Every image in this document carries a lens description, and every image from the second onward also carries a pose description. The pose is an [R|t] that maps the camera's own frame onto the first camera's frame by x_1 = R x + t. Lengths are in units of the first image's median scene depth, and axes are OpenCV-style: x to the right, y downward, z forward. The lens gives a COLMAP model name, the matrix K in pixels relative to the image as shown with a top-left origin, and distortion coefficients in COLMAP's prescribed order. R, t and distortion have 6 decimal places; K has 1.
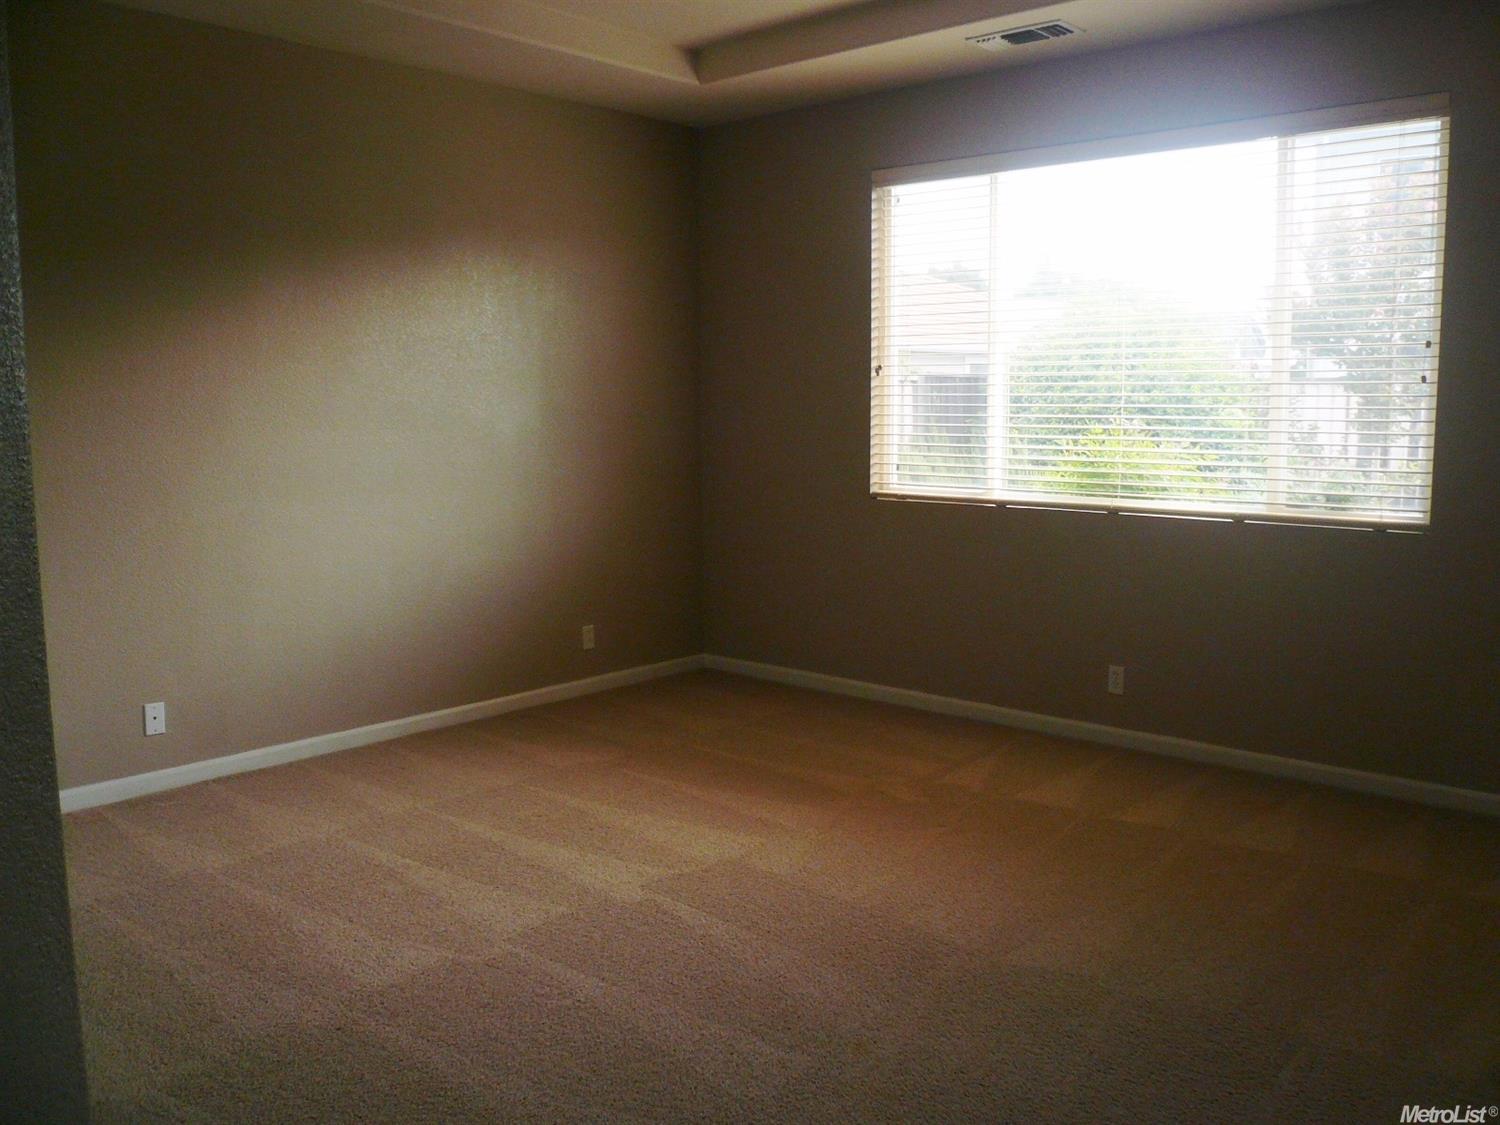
lens RADIAL K [[1256.7, 0, 750.0], [0, 1256.7, 562.5], [0, 0, 1]] dist [-0.069072, 0.003375]
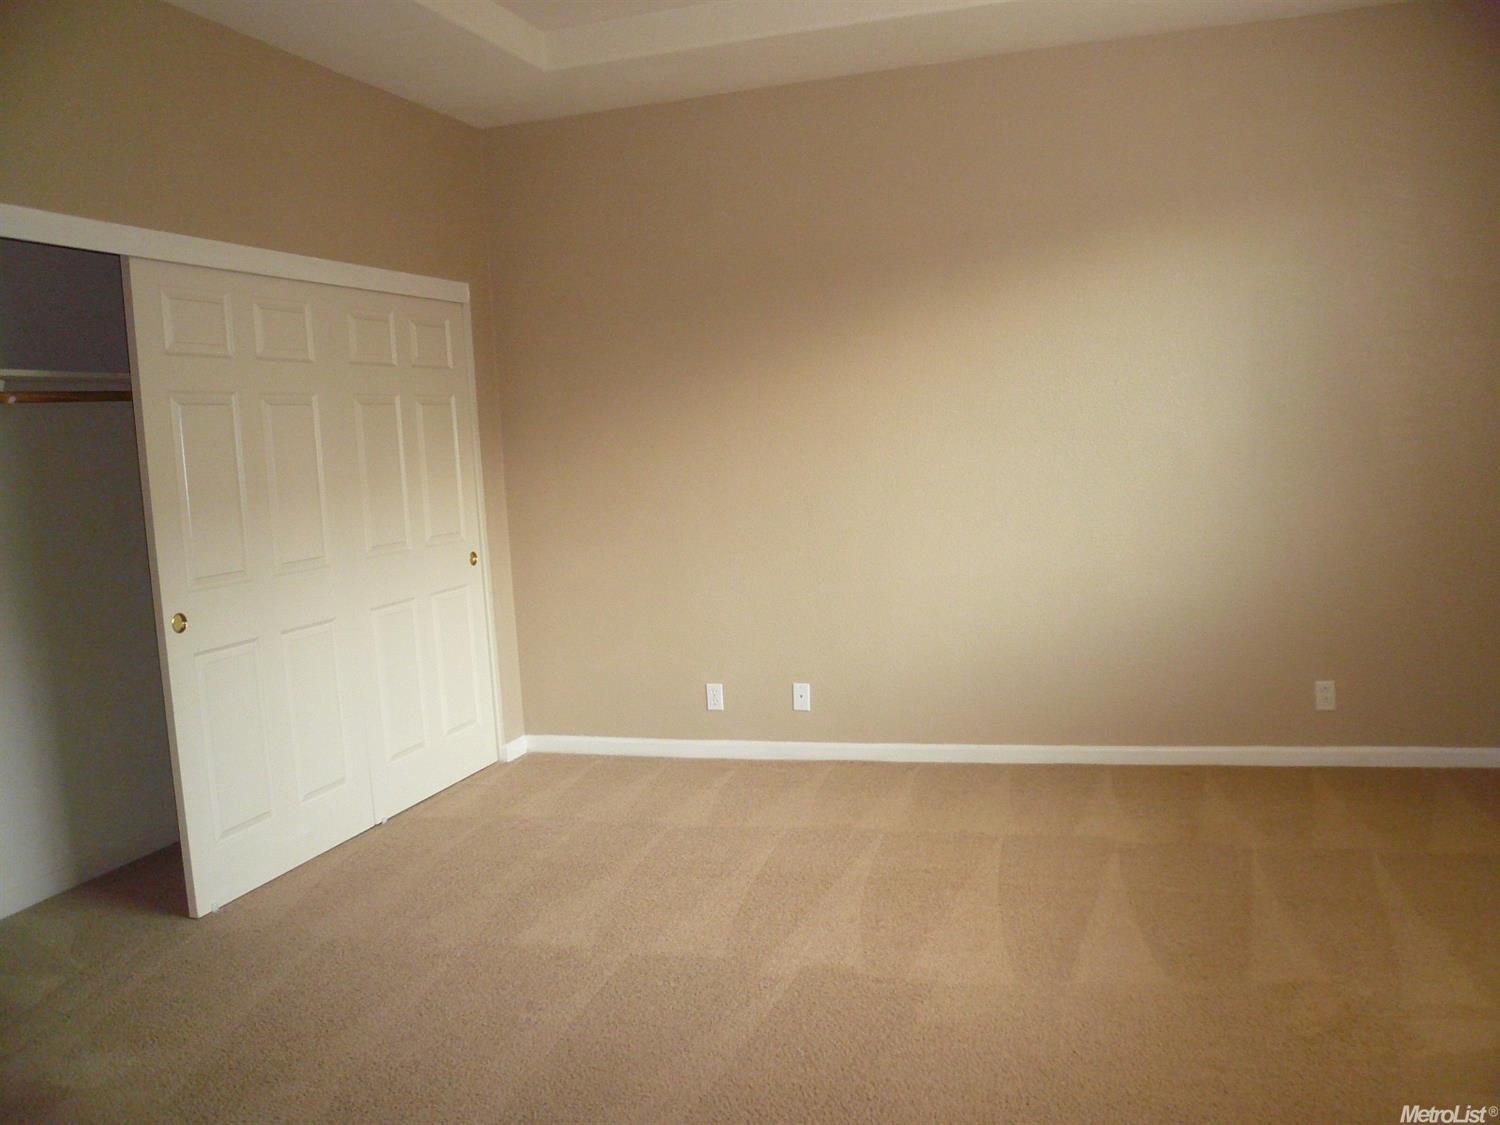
lens RADIAL K [[1256.7, 0, 750.0], [0, 1256.7, 562.5], [0, 0, 1]] dist [-0.069072, 0.003375]
pose [[0.406614, 0.083582, -0.909769, 0.610755], [-0.048516, 0.996377, 0.069855, -0.087475], [0.912311, 0.015734, 0.409196, 0.497174]]
